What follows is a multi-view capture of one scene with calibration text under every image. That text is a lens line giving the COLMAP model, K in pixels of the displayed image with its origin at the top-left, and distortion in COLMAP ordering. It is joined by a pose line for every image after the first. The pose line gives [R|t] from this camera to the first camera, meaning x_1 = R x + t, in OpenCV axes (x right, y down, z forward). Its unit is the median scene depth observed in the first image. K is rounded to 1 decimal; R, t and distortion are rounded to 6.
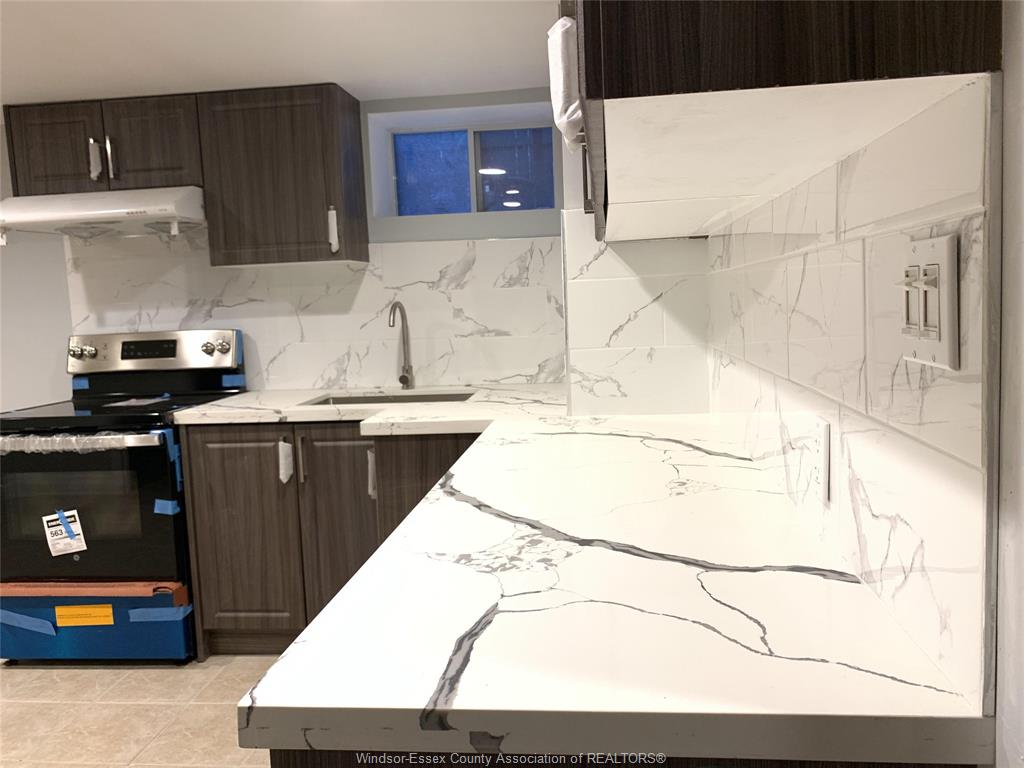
lens RADIAL K [[789.7, 0, 525.0], [0, 789.7, 367.4], [0, 0, 1]] dist [0.045038, -0.053625]
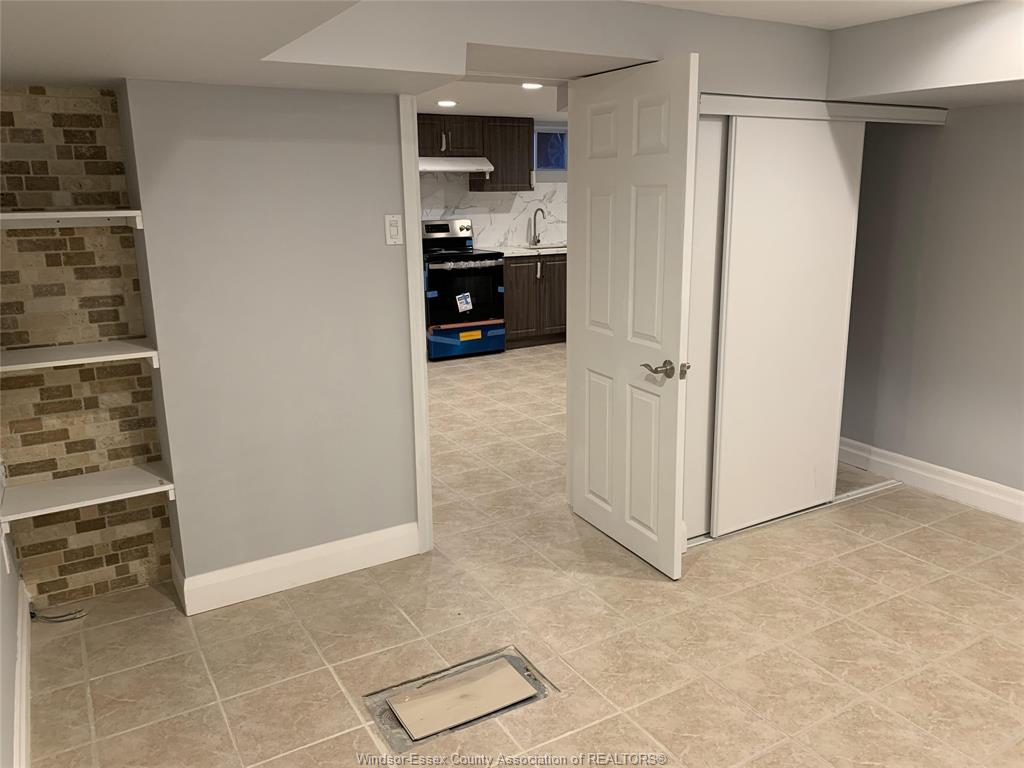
lens RADIAL K [[789.7, 0, 515.4], [0, 789.7, 389.0], [0, 0, 1]] dist [0.045038, -0.053625]
pose [[0.807239, -0.114951, 0.578923, -1.874397], [0.029675, 0.987515, 0.154703, 0.096643], [-0.589478, -0.107703, 0.800572, -1.074425]]
